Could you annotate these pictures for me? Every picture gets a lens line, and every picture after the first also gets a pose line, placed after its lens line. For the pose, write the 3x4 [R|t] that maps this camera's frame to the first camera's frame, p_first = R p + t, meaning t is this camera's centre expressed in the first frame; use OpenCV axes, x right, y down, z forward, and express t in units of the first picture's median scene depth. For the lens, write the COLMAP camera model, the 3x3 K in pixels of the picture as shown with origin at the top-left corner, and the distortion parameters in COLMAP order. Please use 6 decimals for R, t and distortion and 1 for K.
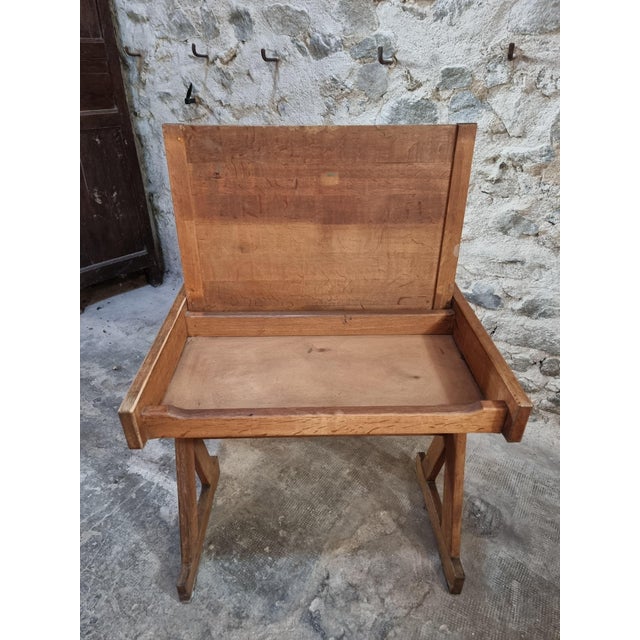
lens RADIAL K [[446.5, 0, 317.7], [0, 446.5, 328.5], [0, 0, 1]] dist [0.071840, -0.067063]
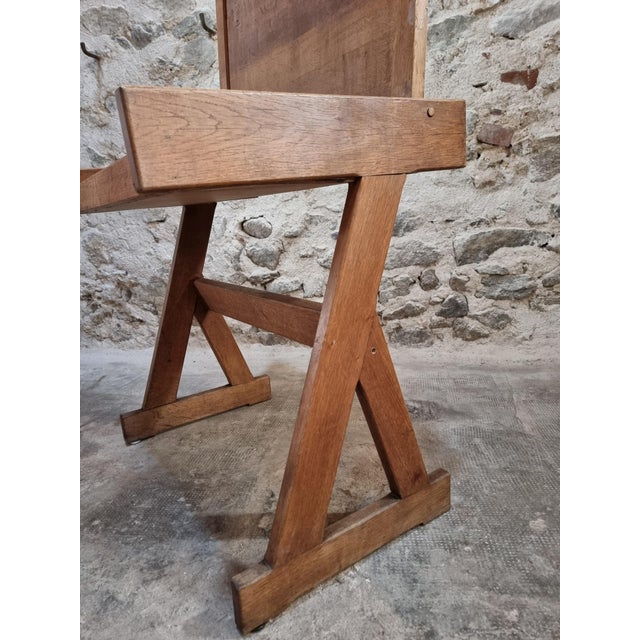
lens RADIAL K [[446.5, 0, 319.0], [0, 446.5, 332.2], [0, 0, 1]] dist [0.071840, -0.067063]
pose [[0.927325, -0.172356, 0.332208, -0.091414], [0.263830, 0.930627, -0.253626, 0.428859], [-0.265448, 0.322840, 0.908467, 0.180911]]
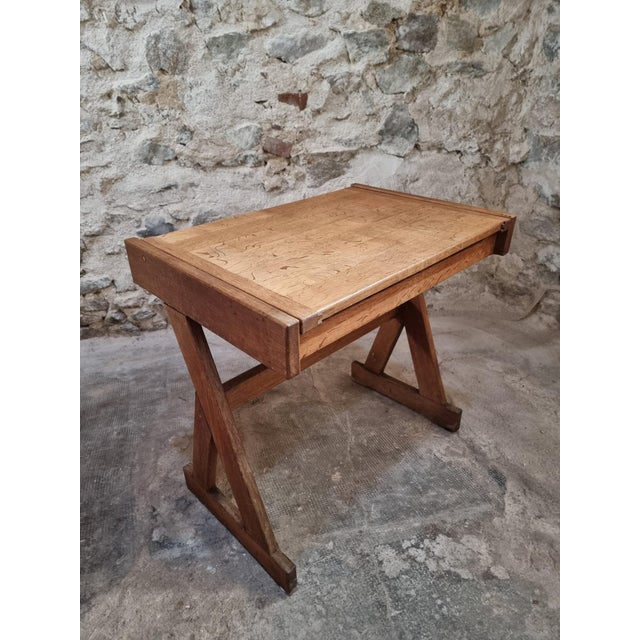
lens RADIAL K [[444.5, 0, 311.5], [0, 444.5, 333.6], [0, 0, 1]] dist [0.074854, -0.068133]
pose [[0.671980, -0.391373, 0.628705, -0.177013], [0.413886, 0.902462, 0.119414, 0.199489], [-0.614118, 0.179968, 0.768421, -0.007911]]
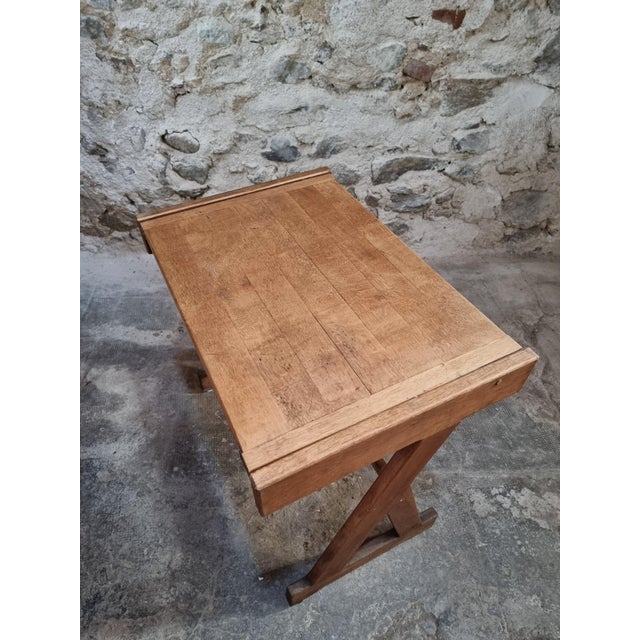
lens RADIAL K [[446.5, 0, 310.4], [0, 446.5, 333.0], [0, 0, 1]] dist [0.071840, -0.067063]
pose [[0.778048, -0.454678, 0.433484, -0.269342], [0.328955, 0.882748, 0.335476, -0.029389], [-0.535191, -0.118419, 0.836389, 0.013942]]
